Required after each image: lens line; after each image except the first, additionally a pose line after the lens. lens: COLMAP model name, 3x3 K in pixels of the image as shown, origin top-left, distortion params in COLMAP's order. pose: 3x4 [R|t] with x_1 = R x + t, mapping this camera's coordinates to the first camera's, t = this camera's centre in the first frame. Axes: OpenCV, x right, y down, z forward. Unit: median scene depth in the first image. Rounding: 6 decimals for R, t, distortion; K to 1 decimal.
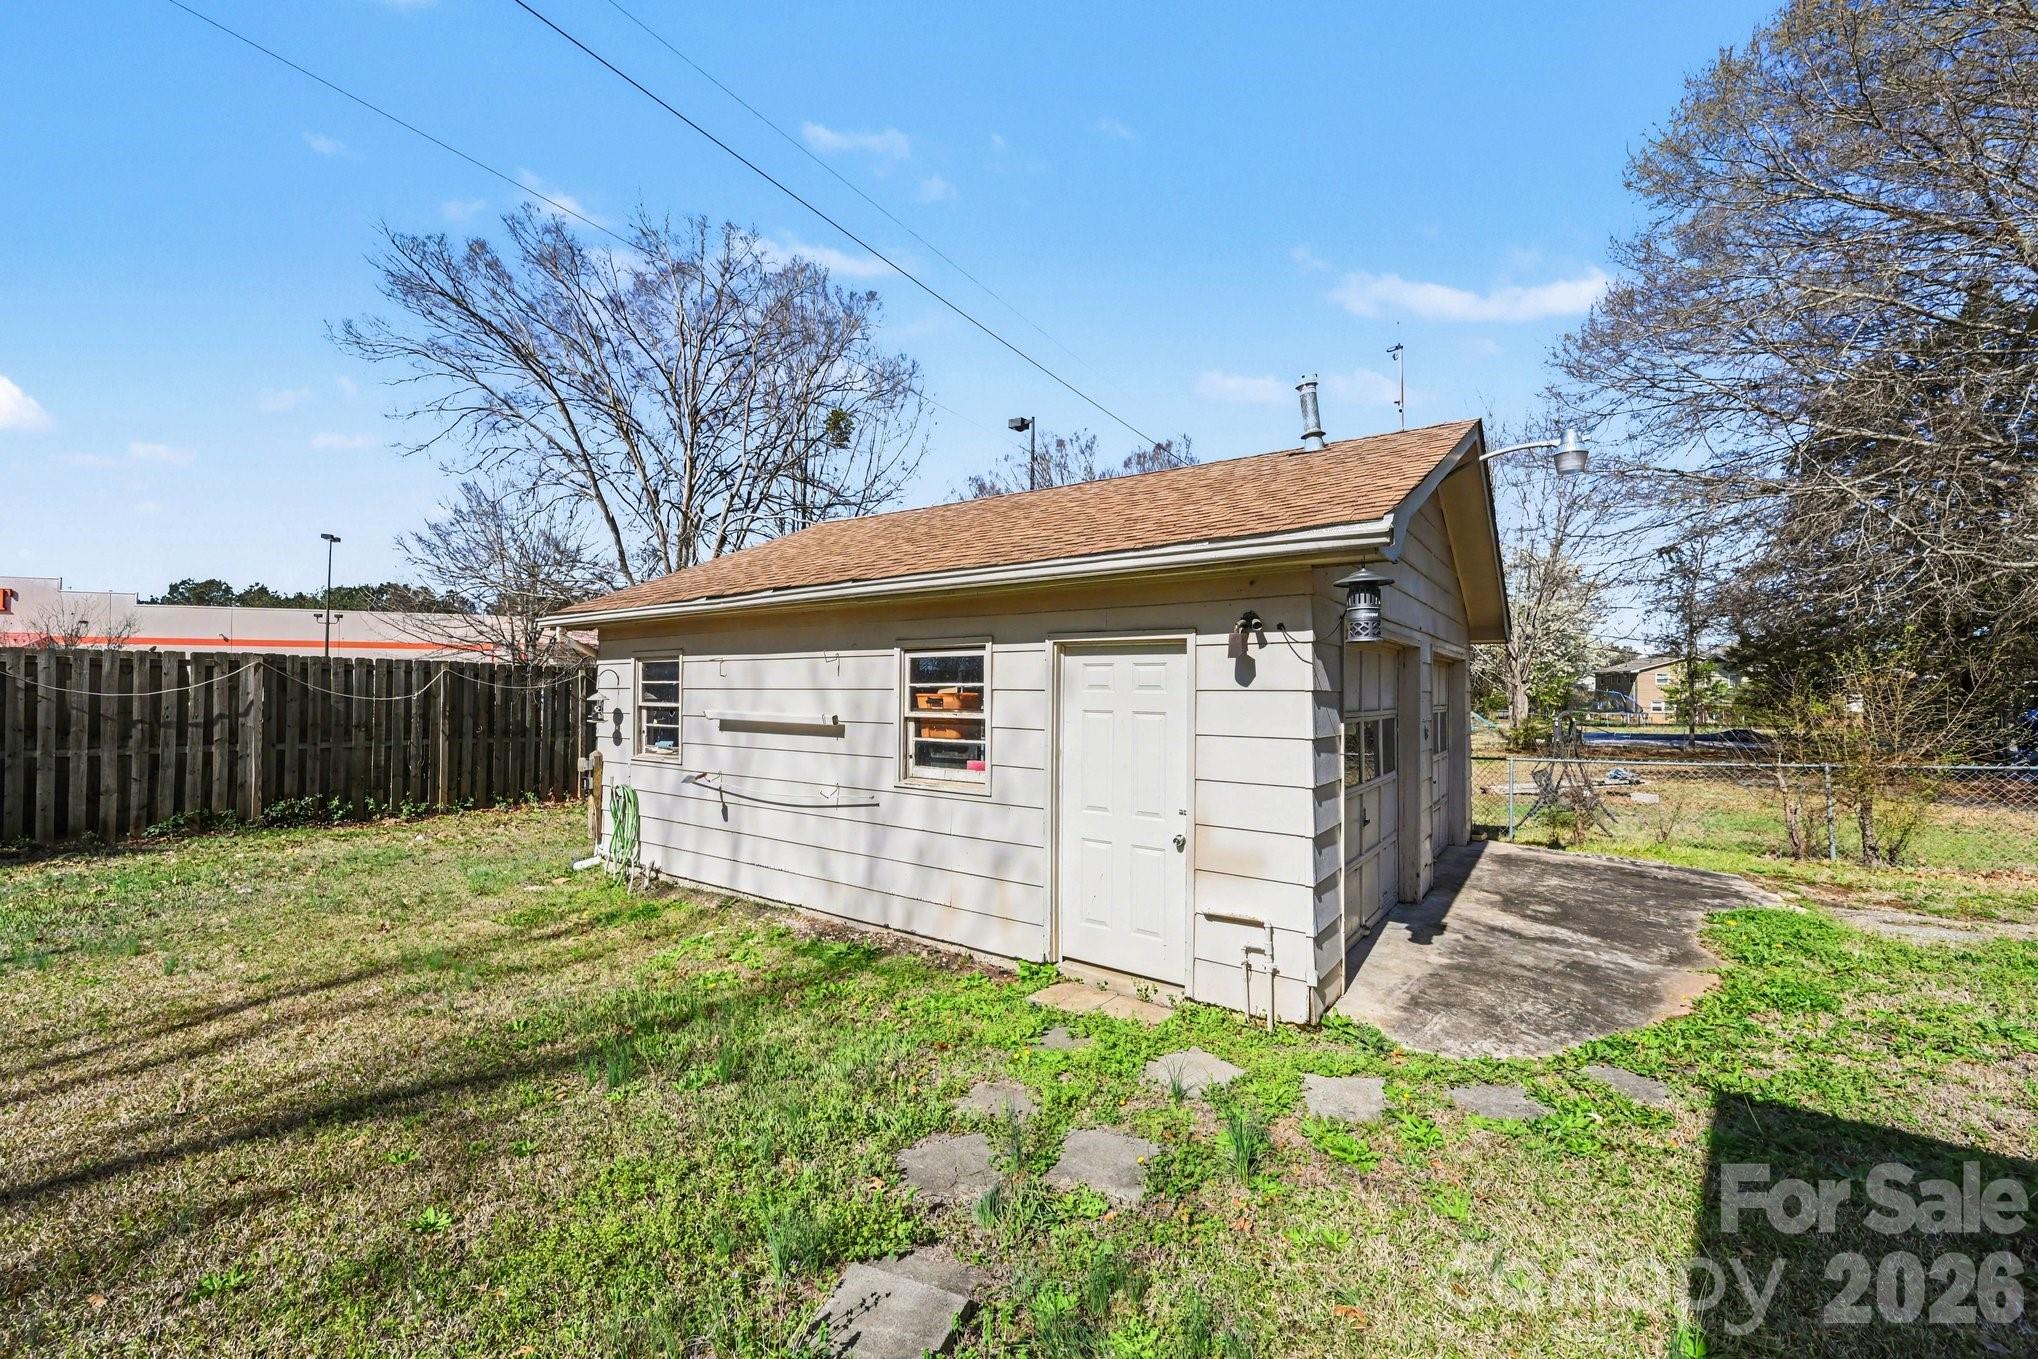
lens RADIAL K [[805.4, 0, 1011.0], [0, 805.4, 678.0], [0, 0, 1]] dist [-0.015340, 0.008059]
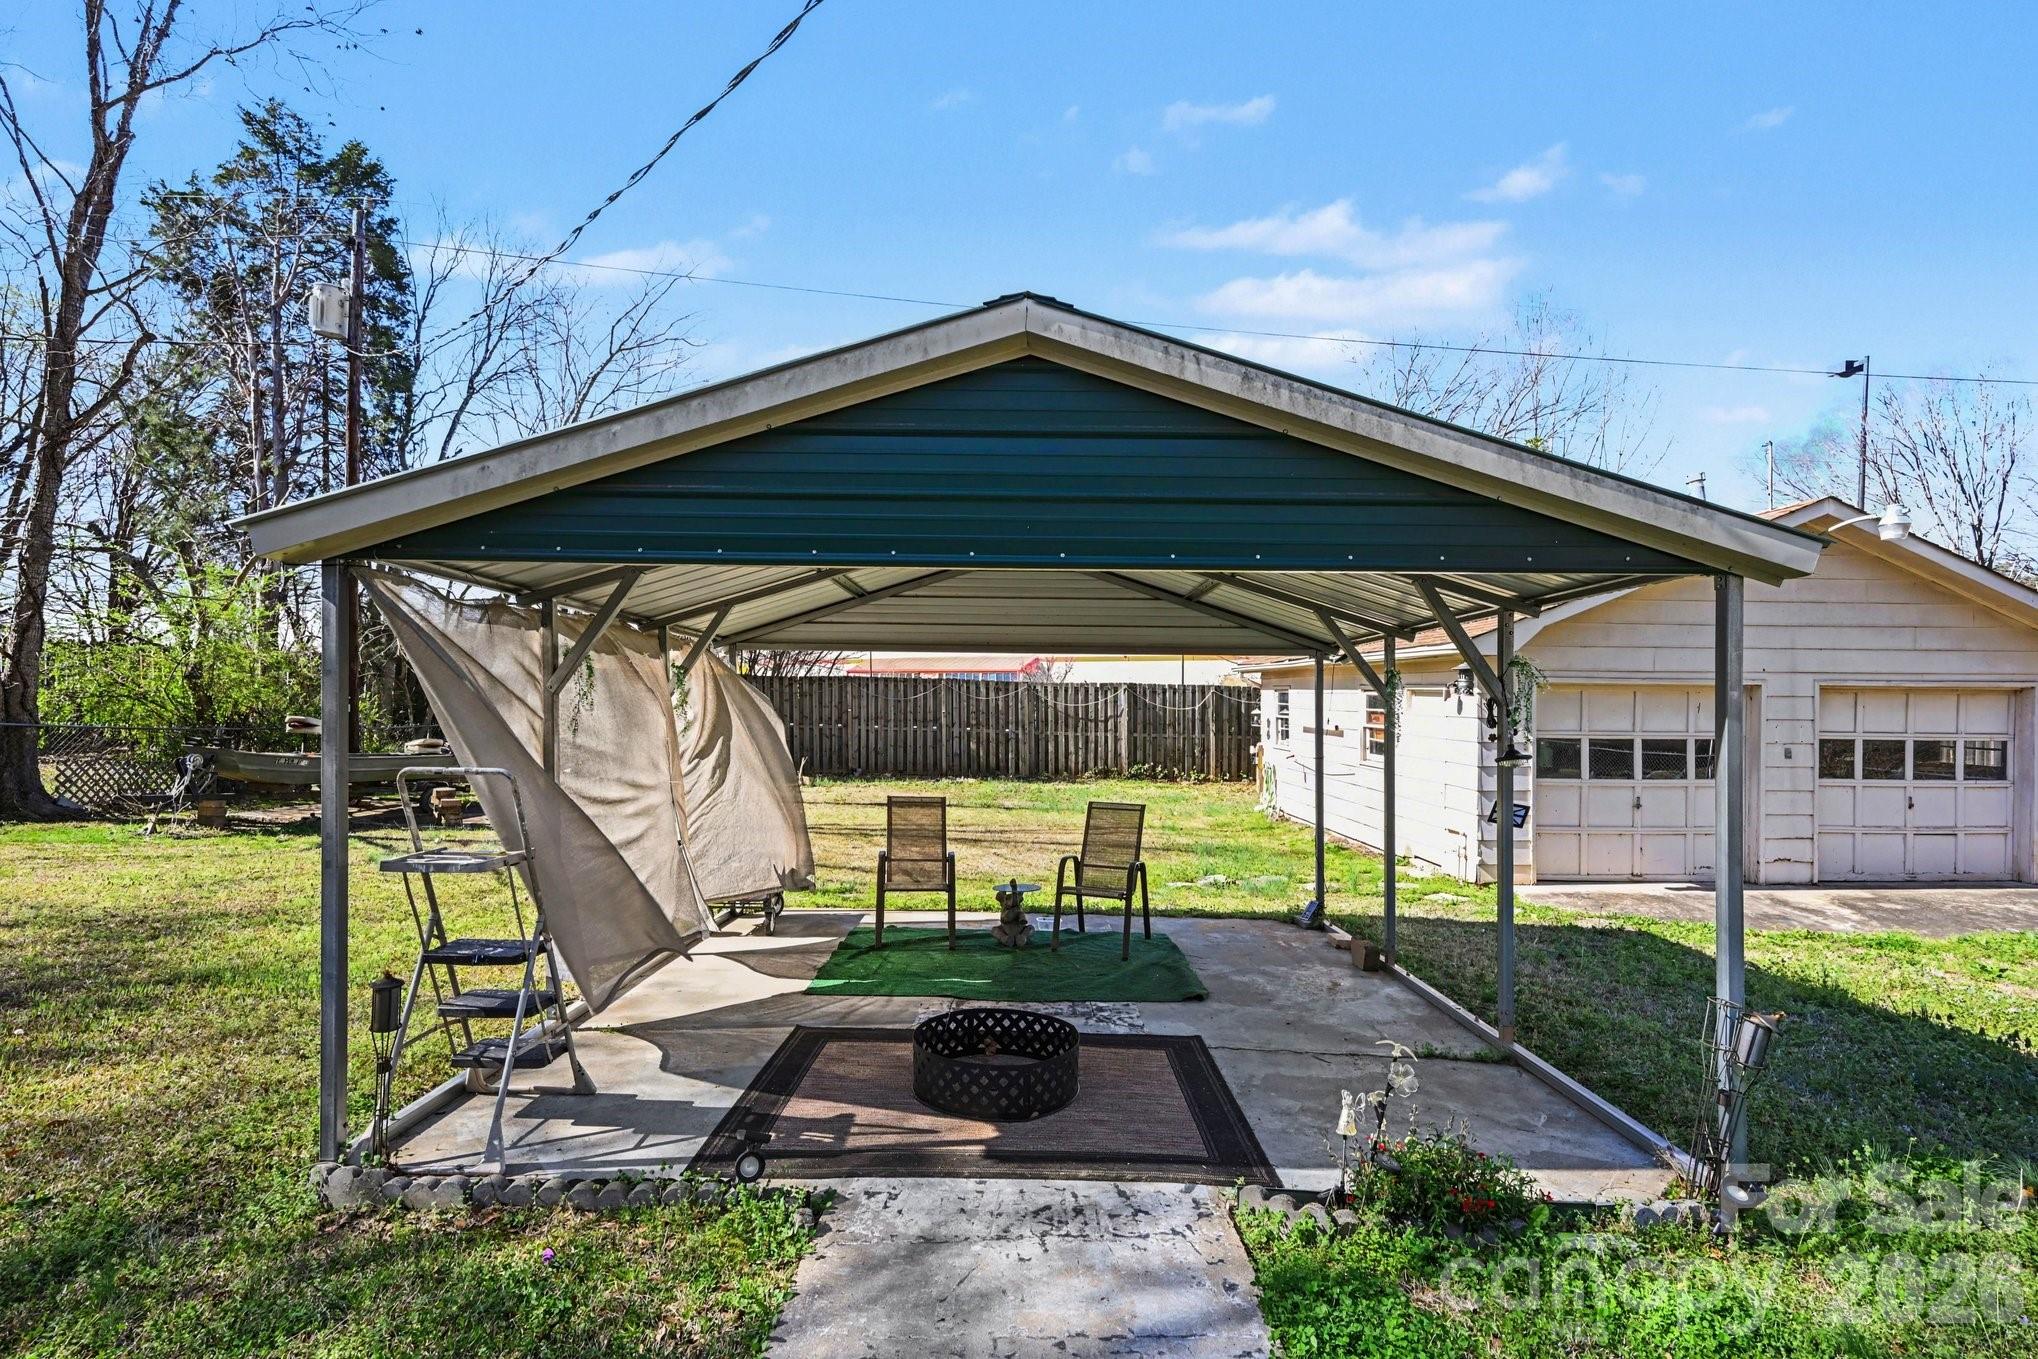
lens RADIAL K [[805.4, 0, 1011.0], [0, 805.4, 678.0], [0, 0, 1]] dist [-0.015340, 0.008059]
pose [[0.609352, -0.012728, -0.792798, 0.351374], [0.002660, 0.999898, -0.014009, -0.016854], [0.792896, 0.006427, 0.609324, -0.322694]]
